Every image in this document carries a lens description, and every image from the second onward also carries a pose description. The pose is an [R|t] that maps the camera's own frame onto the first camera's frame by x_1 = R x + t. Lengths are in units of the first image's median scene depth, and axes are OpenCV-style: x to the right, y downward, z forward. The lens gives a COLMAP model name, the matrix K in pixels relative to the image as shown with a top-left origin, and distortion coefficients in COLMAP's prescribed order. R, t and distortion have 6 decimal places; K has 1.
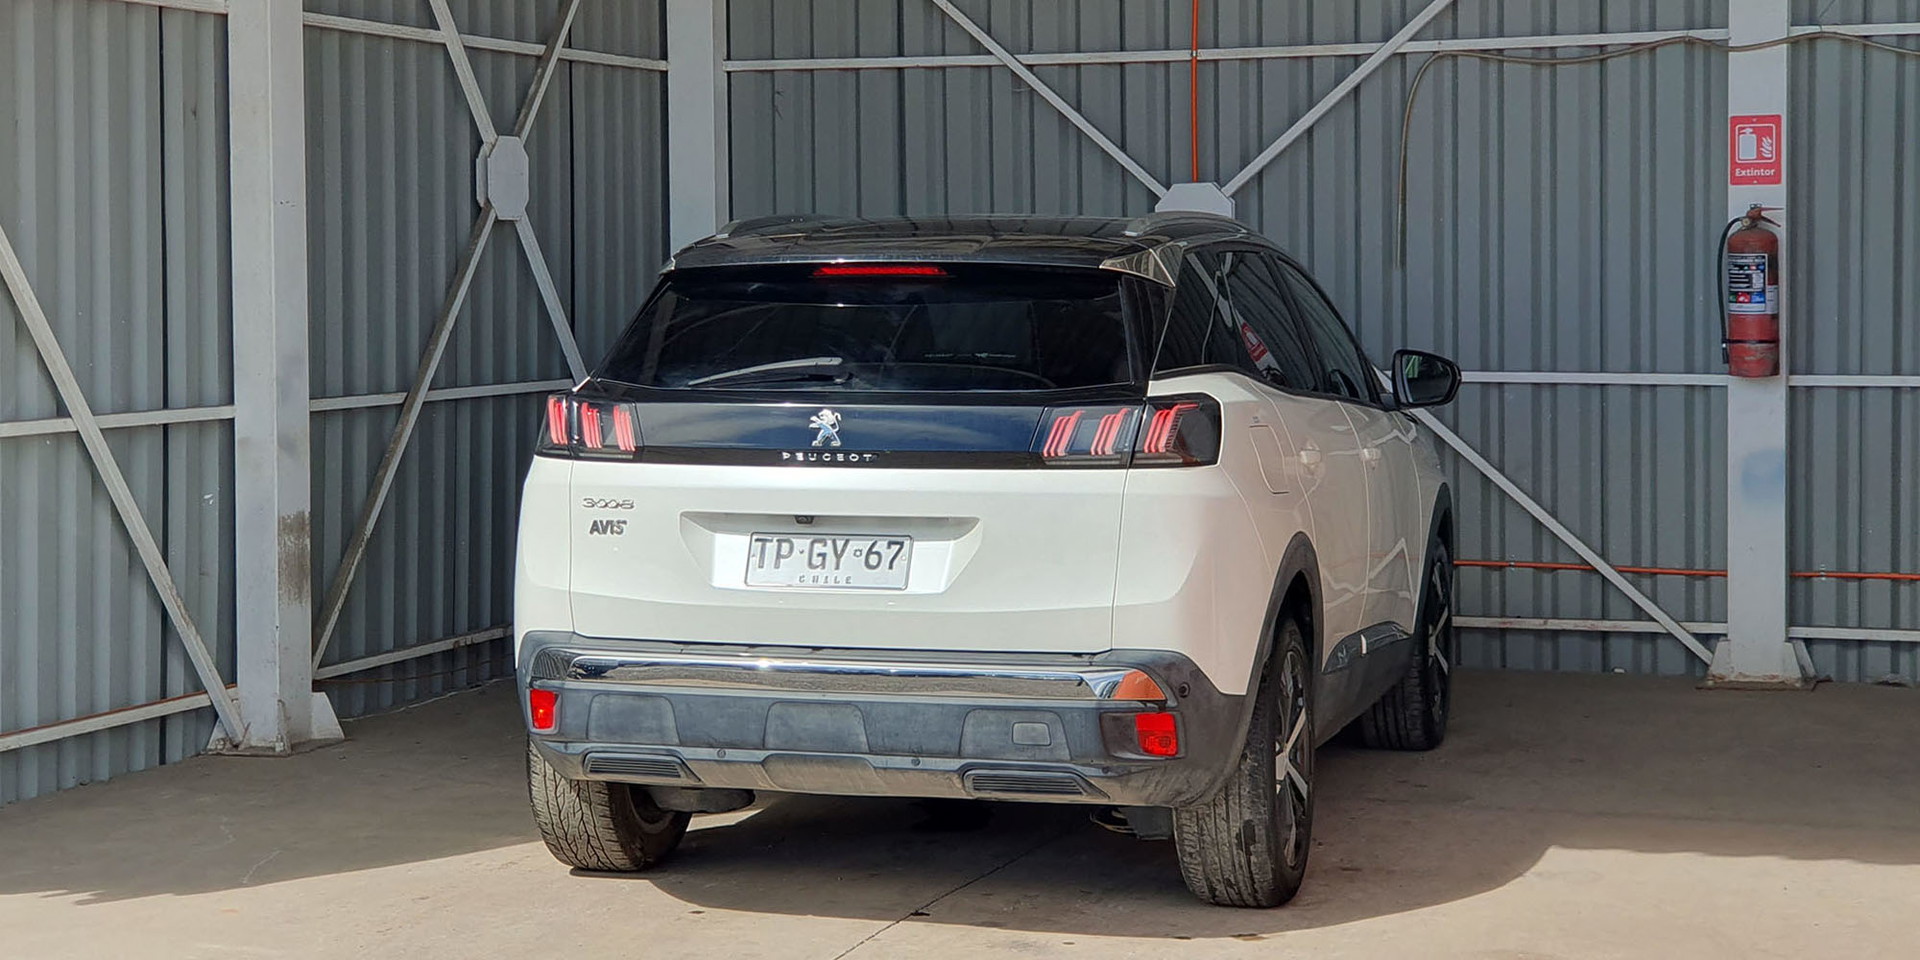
lens RADIAL K [[3395.8, 0, 960.0], [0, 3395.8, 480.0], [0, 0, 1]] dist [0.028100, -0.248996]
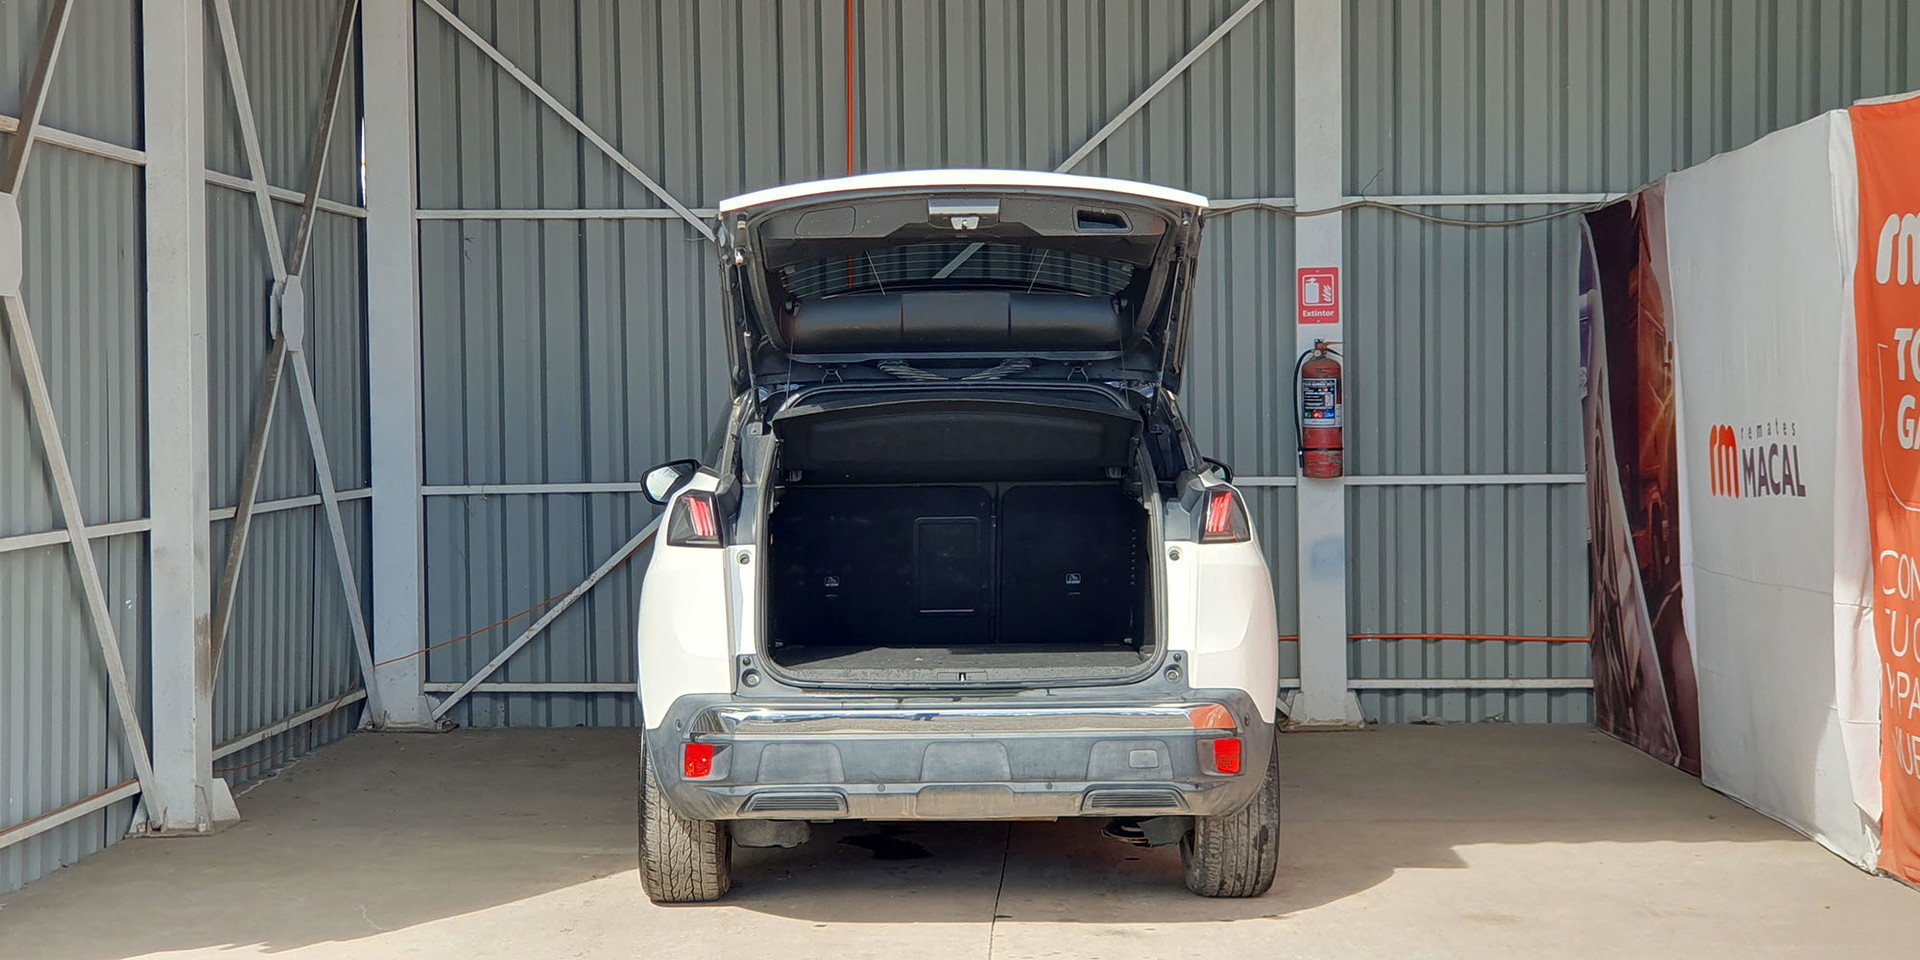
lens RADIAL K [[3157.7, 0, 1013.9], [0, 3157.7, 461.8], [0, 0, 1]] dist [0.107346, 0.063975]
pose [[0.947921, -0.010836, 0.318321, -0.242723], [0.024396, 0.998955, -0.038645, 0.005644], [-0.317569, 0.044398, 0.947195, -0.057661]]
